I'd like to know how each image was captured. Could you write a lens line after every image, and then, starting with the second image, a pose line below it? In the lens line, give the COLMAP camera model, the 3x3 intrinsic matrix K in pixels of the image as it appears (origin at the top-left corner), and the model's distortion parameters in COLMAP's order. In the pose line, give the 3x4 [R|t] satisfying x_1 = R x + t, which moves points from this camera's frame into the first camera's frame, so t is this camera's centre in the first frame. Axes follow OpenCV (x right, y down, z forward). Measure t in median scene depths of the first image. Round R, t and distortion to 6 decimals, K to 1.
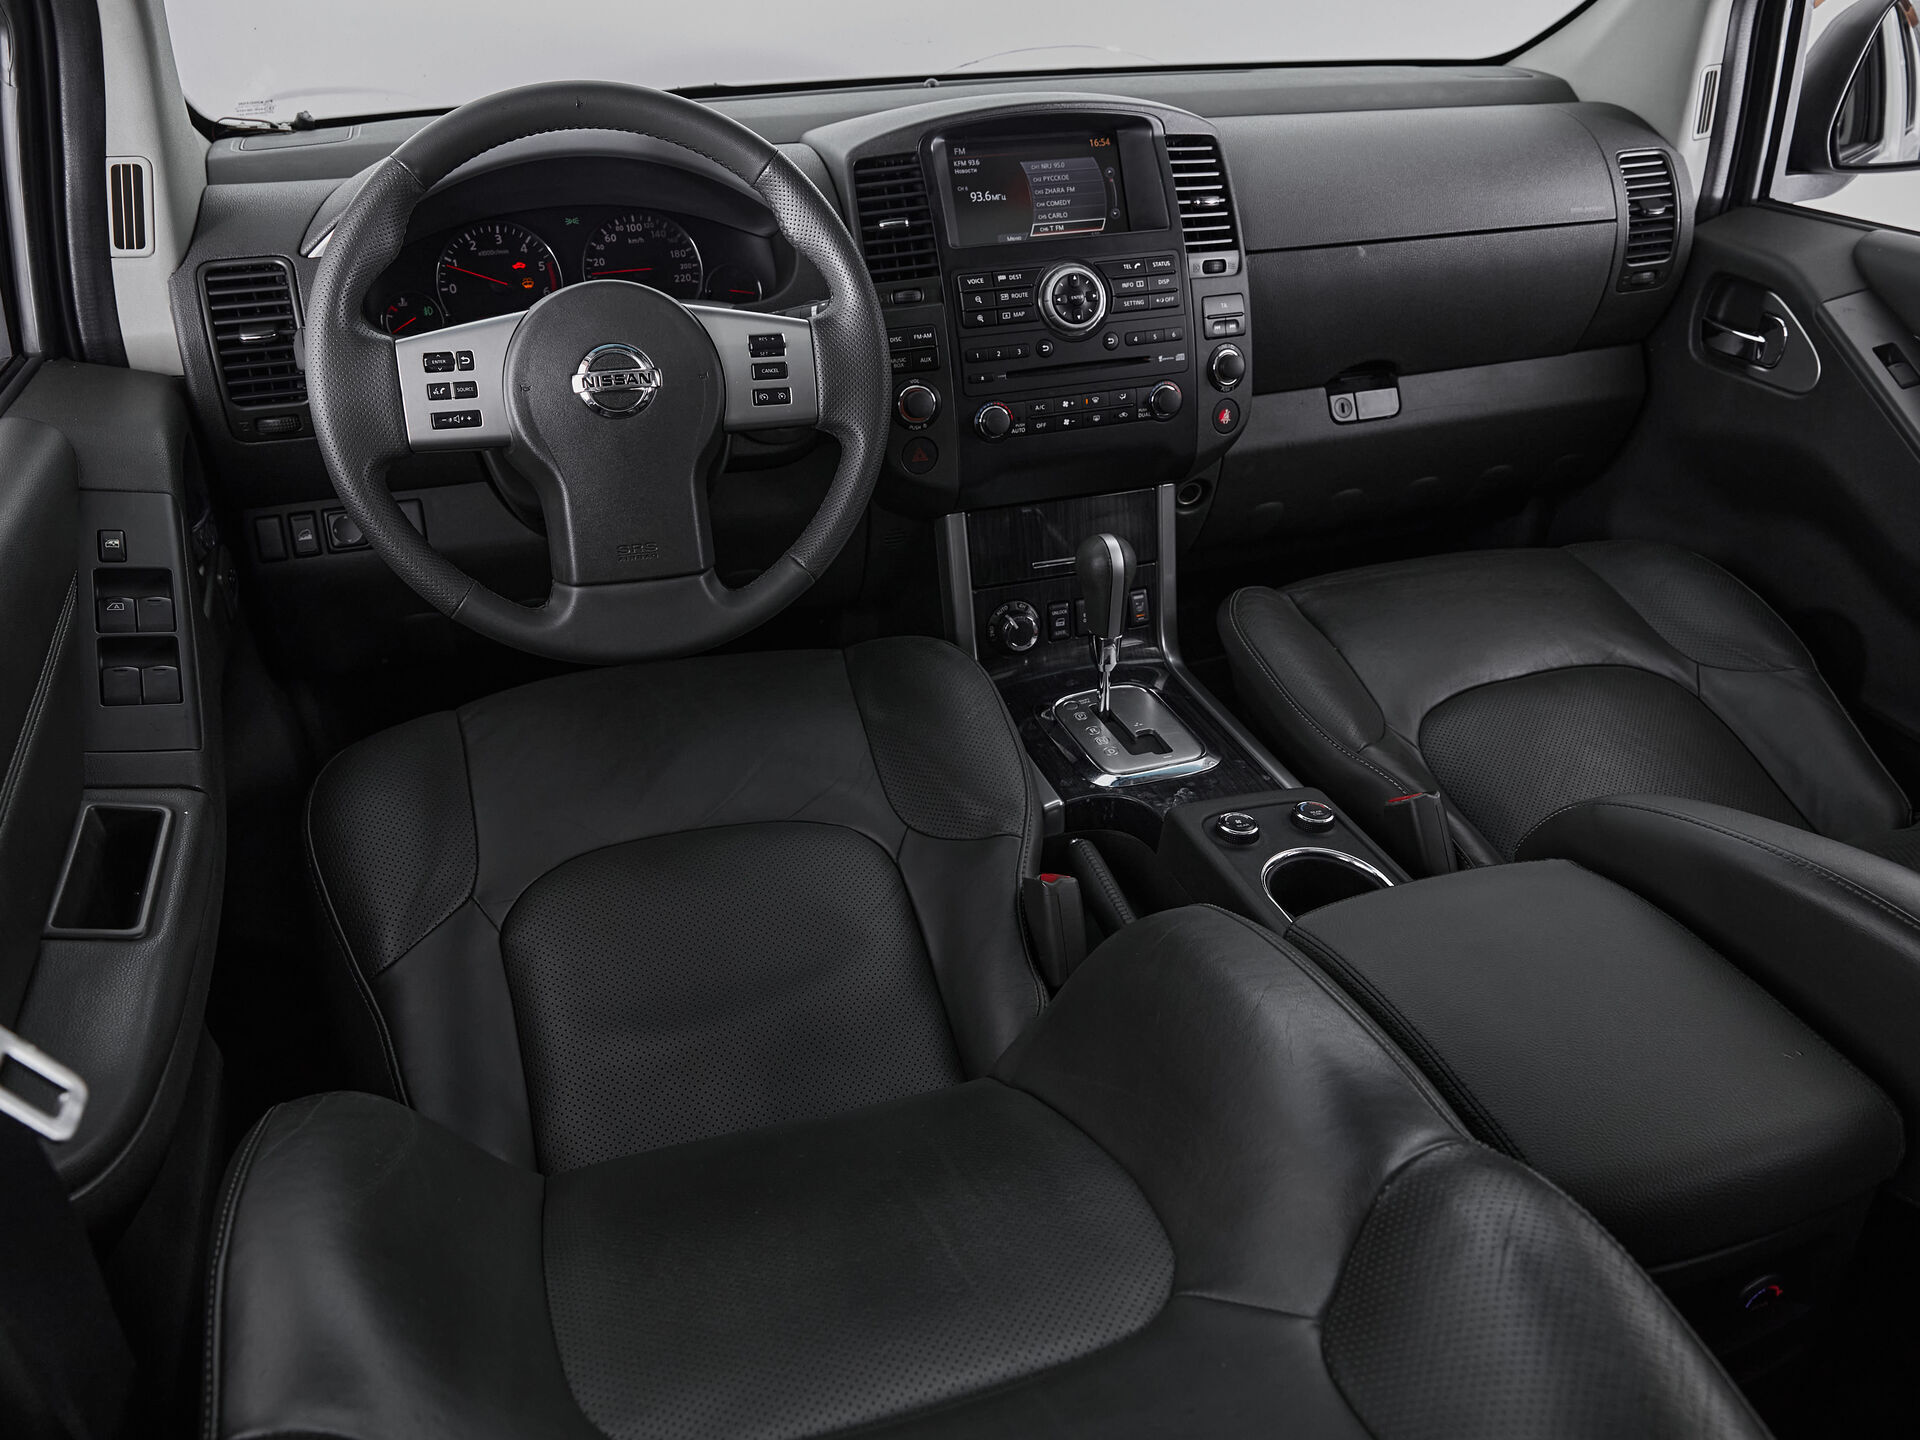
lens RADIAL K [[1456.5, 0, 960.0], [0, 1456.5, 720.0], [0, 0, 1]] dist [-0.014467, 0.013280]
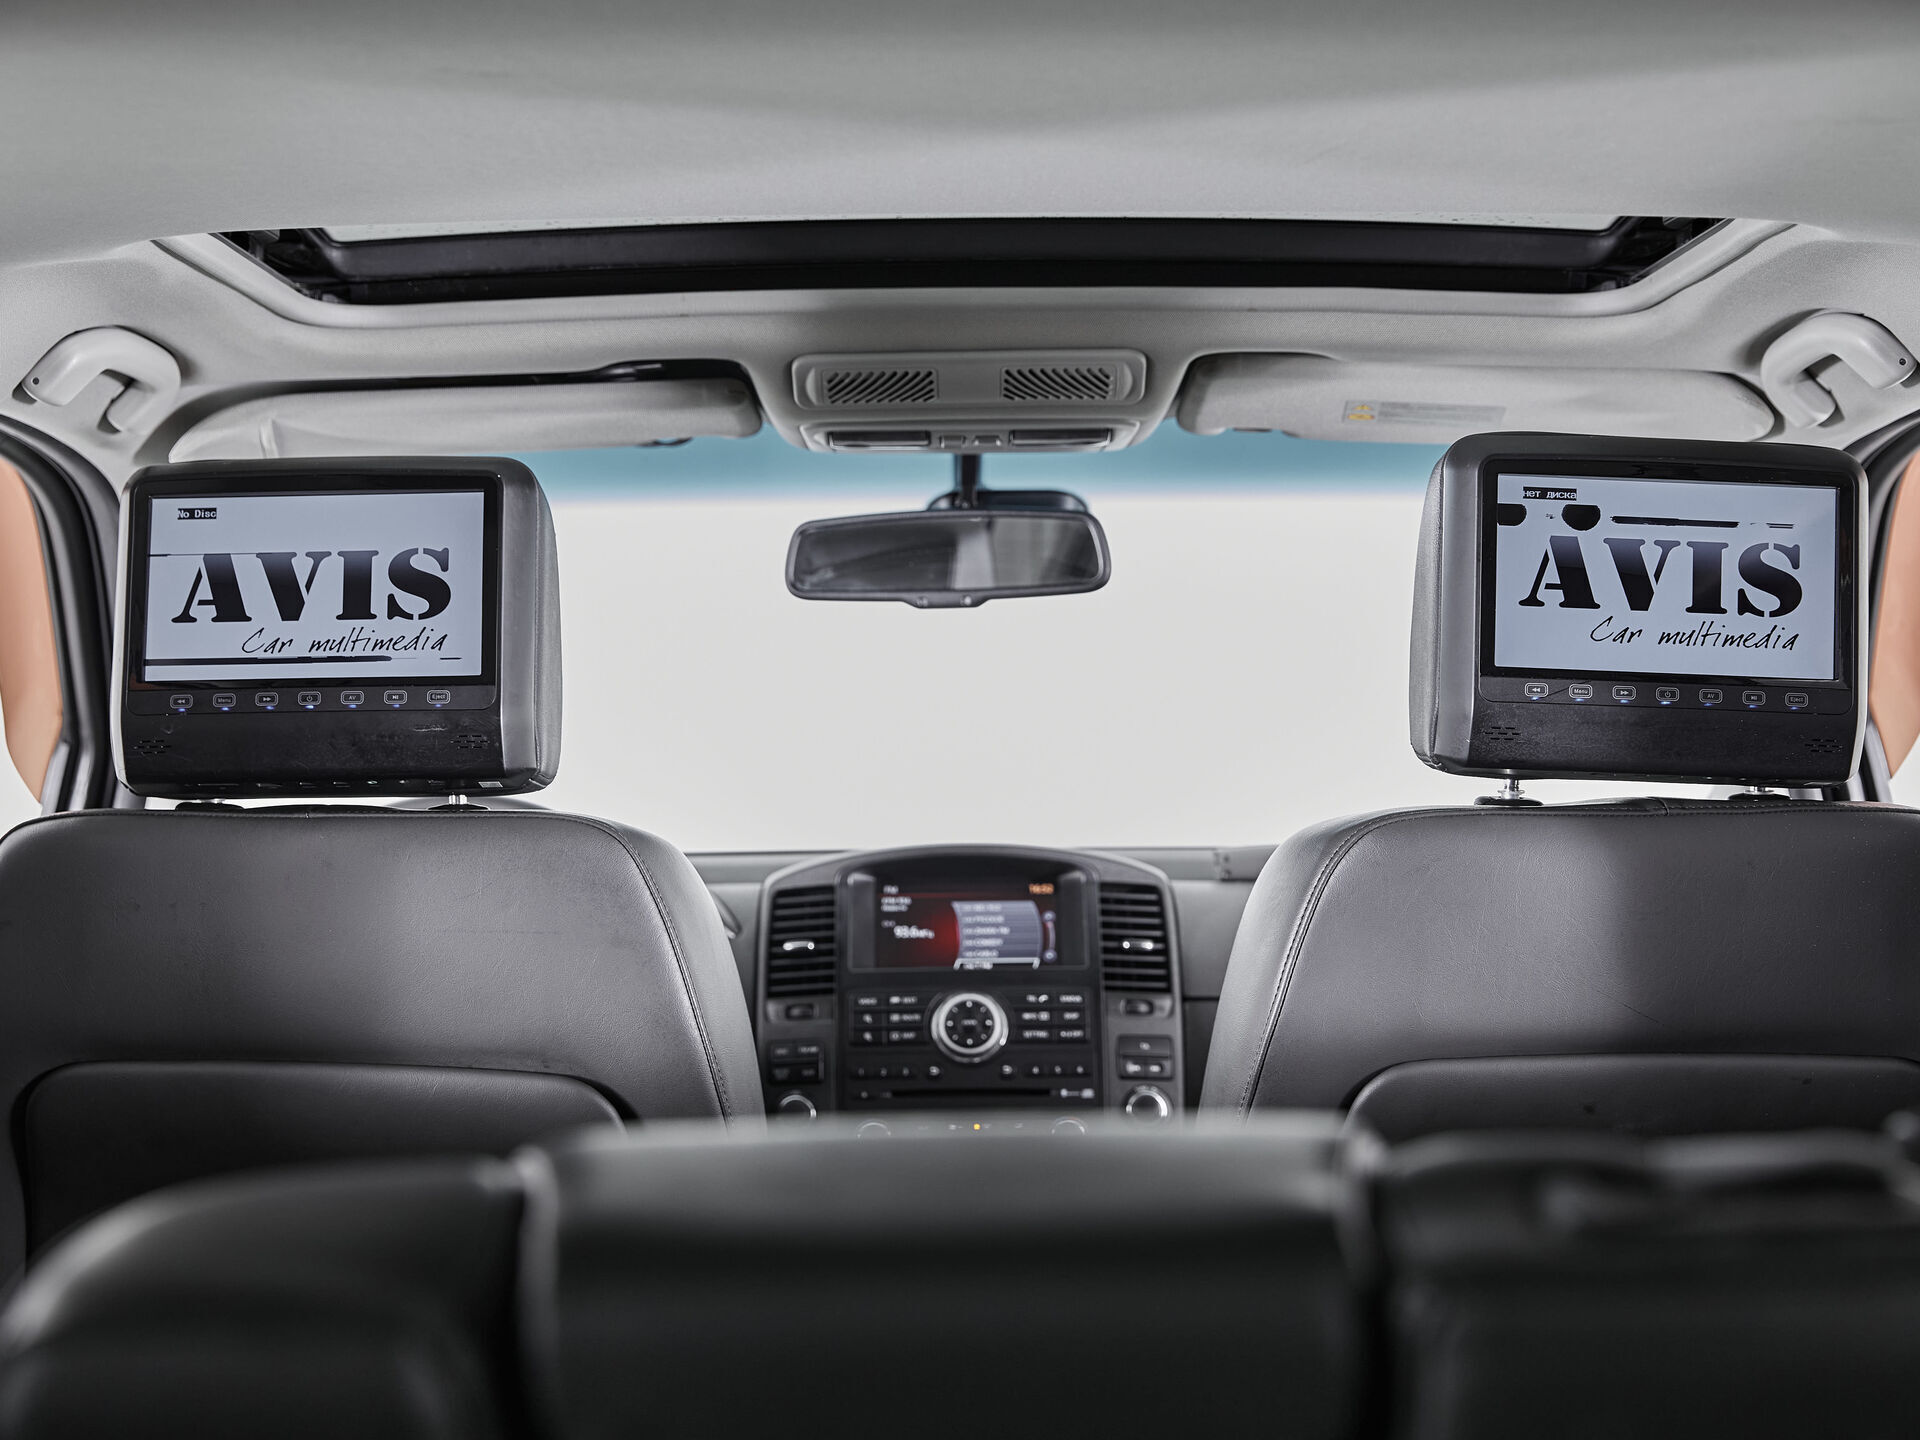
lens RADIAL K [[2813.2, 0, 960.0], [0, 2813.2, 720.0], [0, 0, 1]] dist [-0.004679, -0.001807]
pose [[0.947546, -0.001258, -0.319616, 0.671381], [-0.160131, 0.863568, -0.478130, 0.435559], [0.276612, 0.504231, 0.818069, -0.649168]]
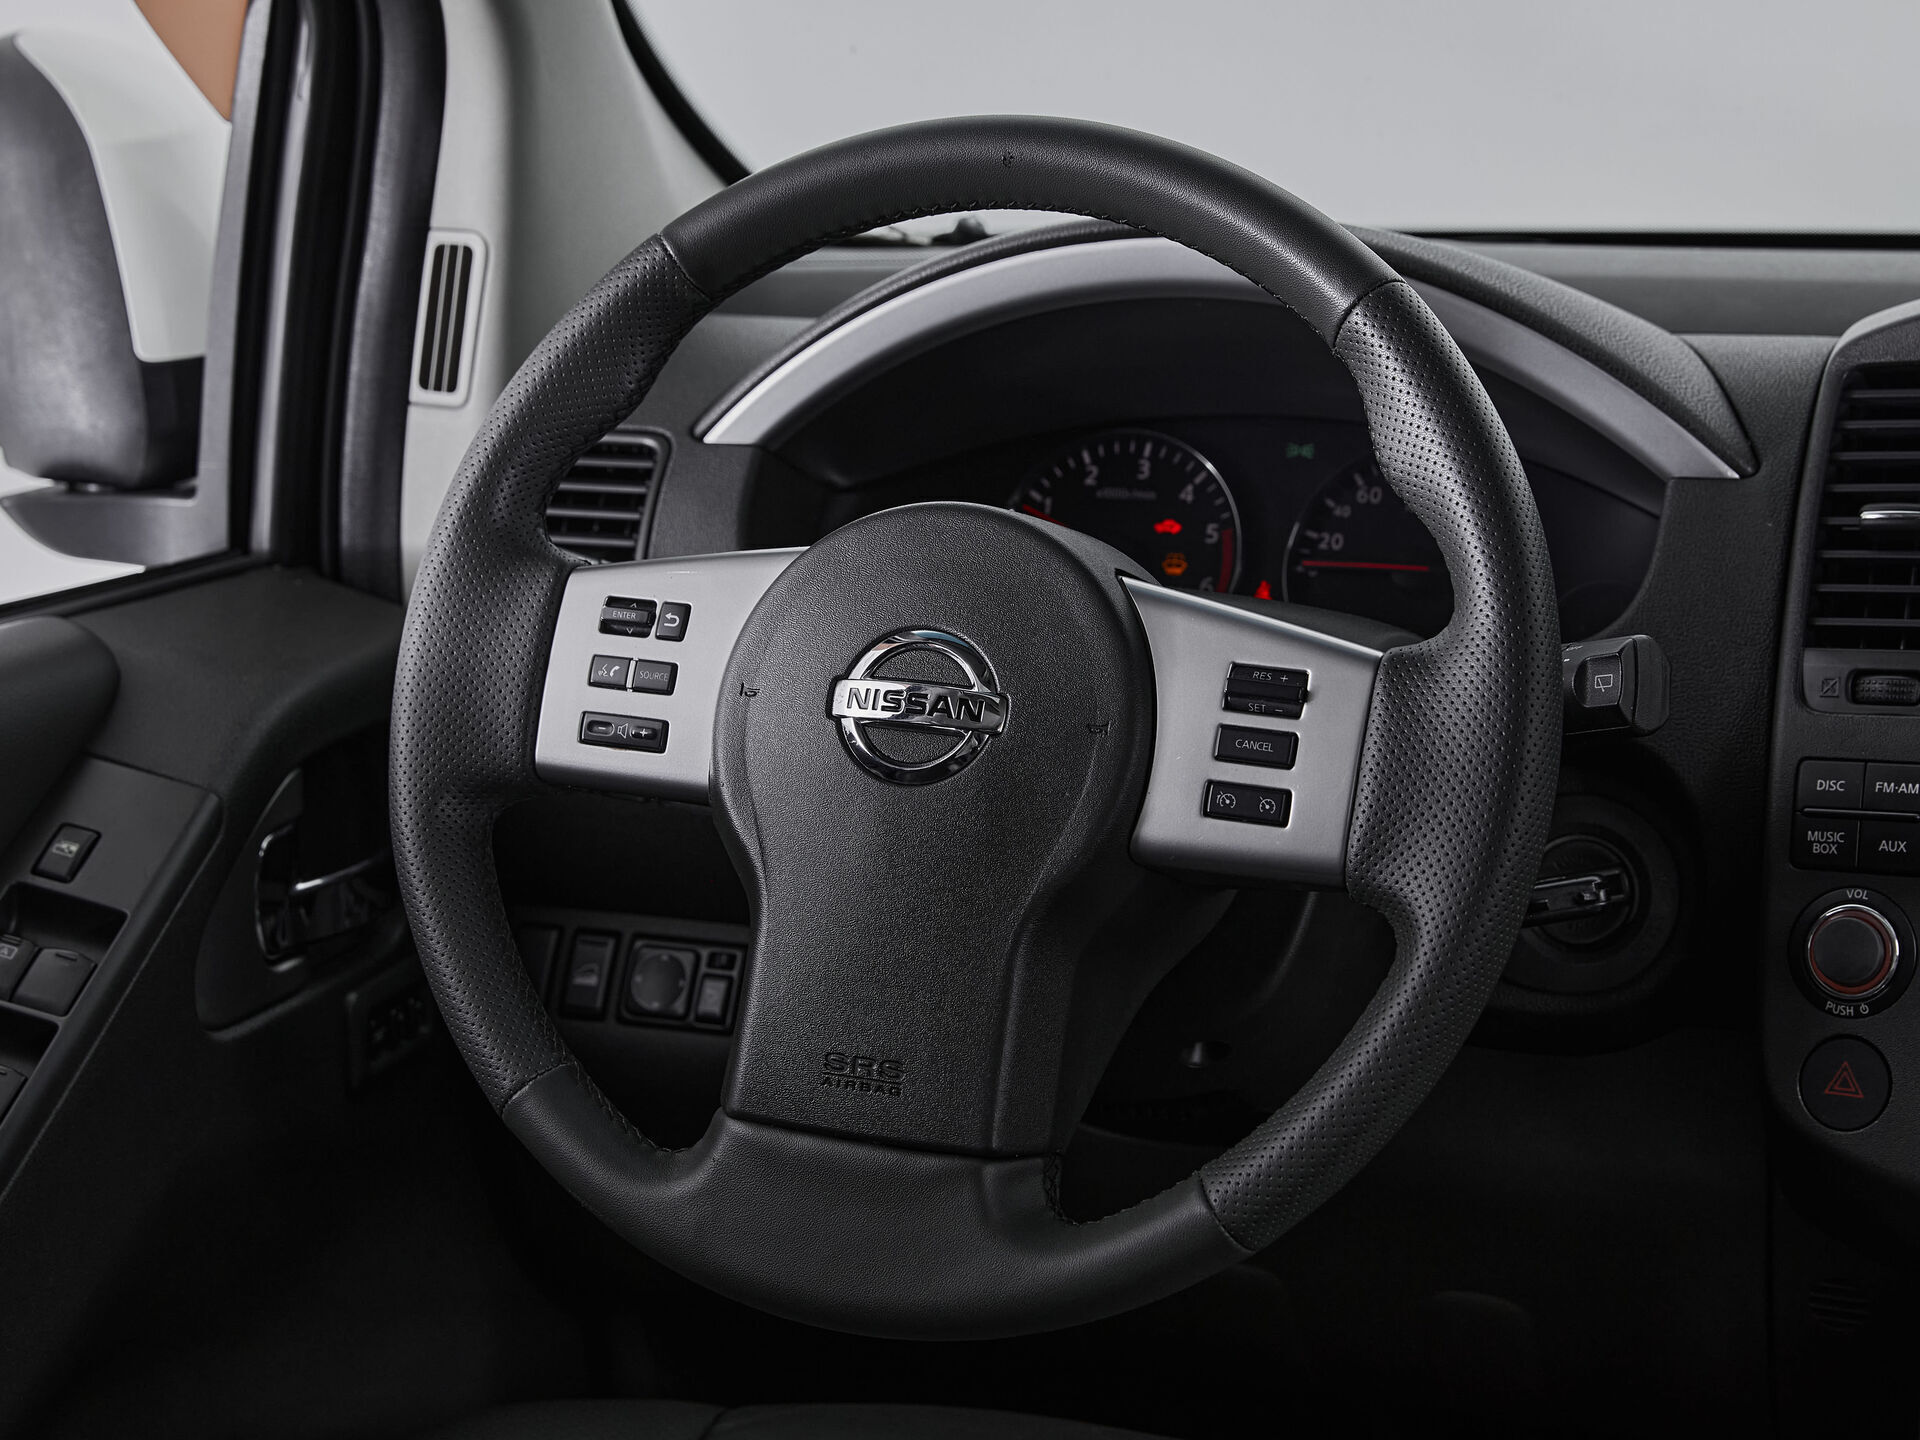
lens RADIAL K [[3709.0, 0, 960.0], [0, 3709.0, 720.0], [0, 0, 1]] dist [-0.001013, -0.243981]
pose [[0.762217, 0.132666, -0.633581, 0.401346], [-0.323958, 0.925561, -0.195927, -0.002109], [0.560425, 0.354593, 0.748457, 0.097923]]
